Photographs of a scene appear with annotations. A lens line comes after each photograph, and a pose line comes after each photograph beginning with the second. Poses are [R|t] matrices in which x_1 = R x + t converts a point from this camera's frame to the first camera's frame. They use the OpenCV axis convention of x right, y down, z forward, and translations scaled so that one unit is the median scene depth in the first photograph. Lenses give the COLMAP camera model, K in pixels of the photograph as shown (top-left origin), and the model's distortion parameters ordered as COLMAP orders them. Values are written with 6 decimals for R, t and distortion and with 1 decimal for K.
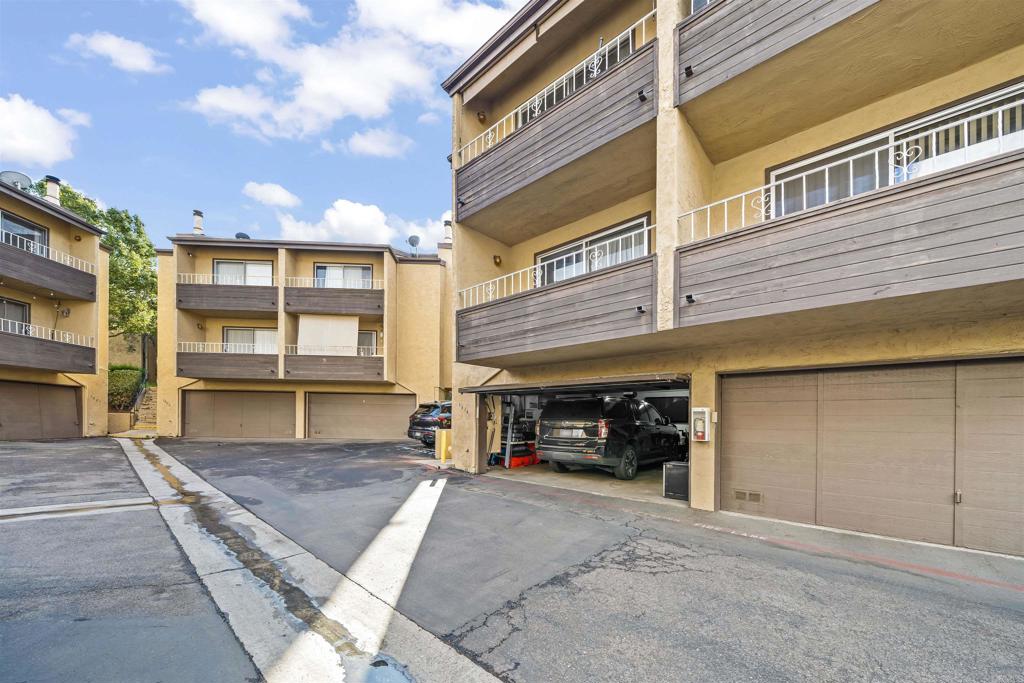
lens RADIAL K [[373.6, 0, 511.8], [0, 373.6, 419.2], [0, 0, 1]] dist [0.001009, 0.000028]
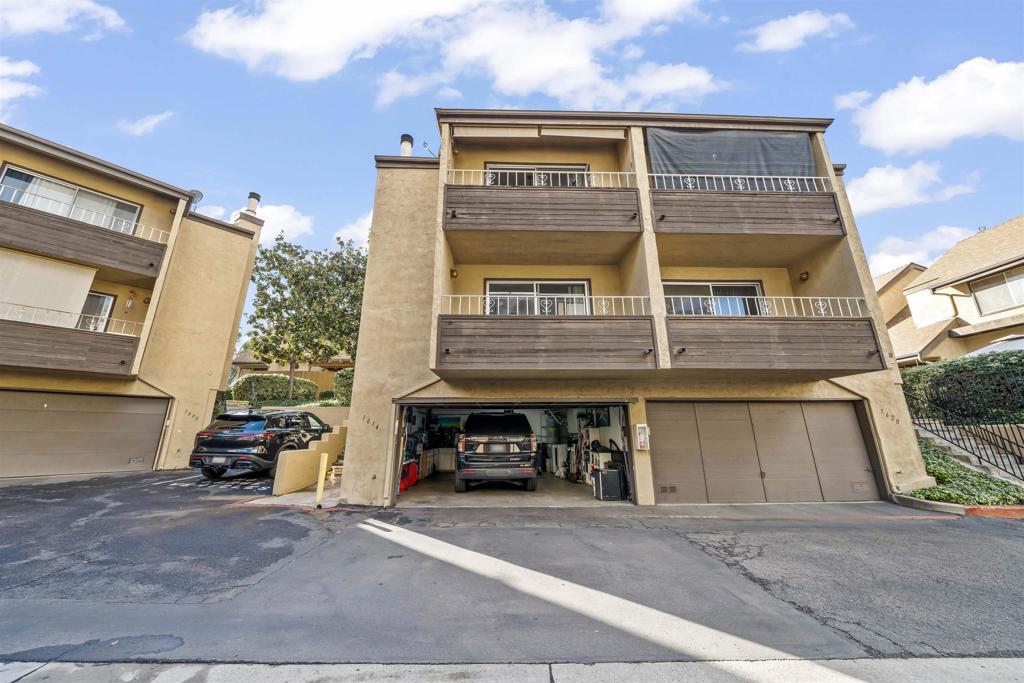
lens RADIAL K [[350.8, 0, 510.3], [0, 350.8, 336.1], [0, 0, 1]] dist [-0.001466, -0.000018]
pose [[0.729235, 0.166705, 0.663646, -0.702691], [0.012008, 0.966602, -0.256000, -0.017875], [-0.684158, 0.194654, 0.702878, 0.337484]]
